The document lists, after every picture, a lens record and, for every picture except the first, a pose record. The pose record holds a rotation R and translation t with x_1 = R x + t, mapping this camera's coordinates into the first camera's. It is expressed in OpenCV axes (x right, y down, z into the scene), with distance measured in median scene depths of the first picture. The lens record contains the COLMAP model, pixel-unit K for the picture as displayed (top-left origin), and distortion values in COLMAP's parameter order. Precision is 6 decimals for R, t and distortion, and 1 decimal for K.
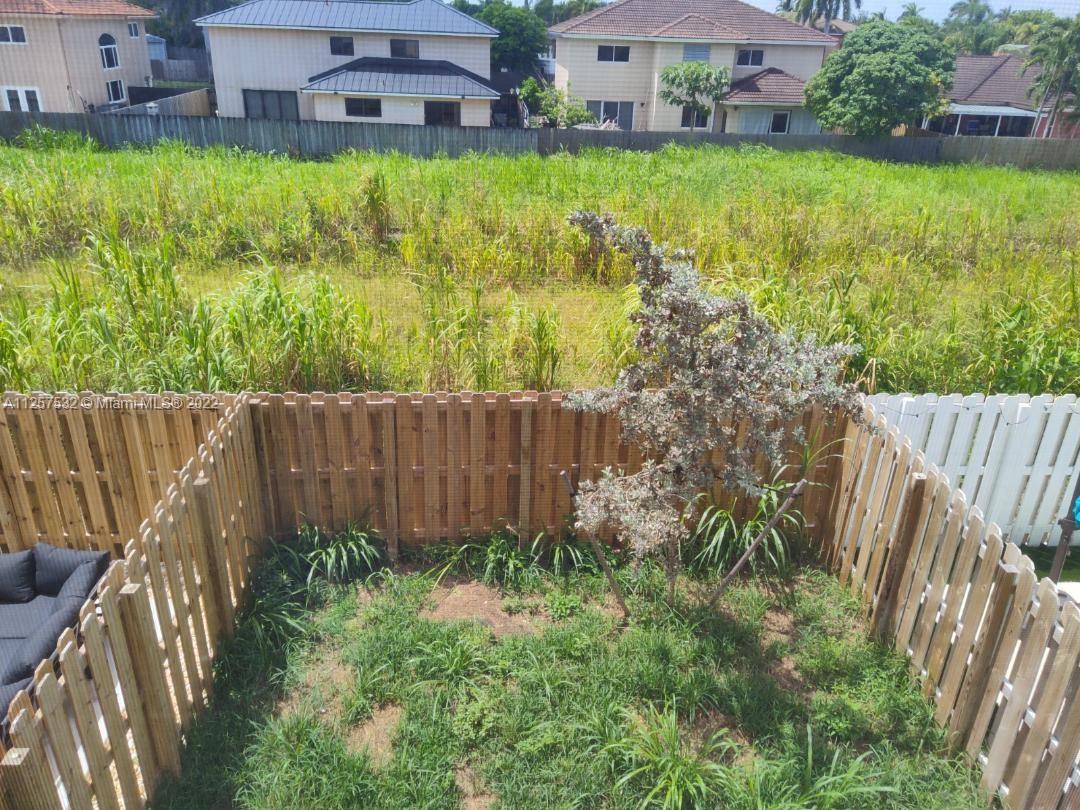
lens RADIAL K [[796.2, 0, 546.3], [0, 796.2, 401.8], [0, 0, 1]] dist [0.007143, -0.024703]
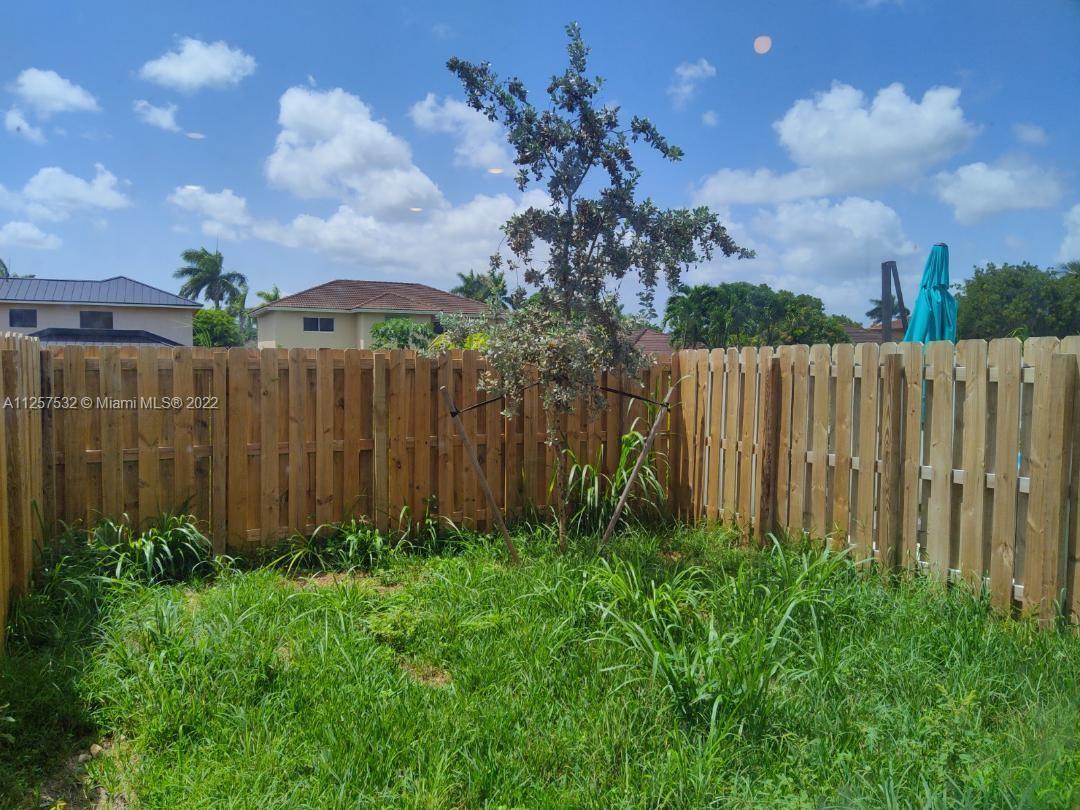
lens RADIAL K [[796.2, 0, 536.4], [0, 796.2, 403.3], [0, 0, 1]] dist [0.007143, -0.024703]
pose [[0.931982, -0.046284, 0.359538, -0.181728], [0.175224, 0.925769, -0.335034, 0.376355], [-0.317342, 0.375245, 0.870910, 0.153368]]
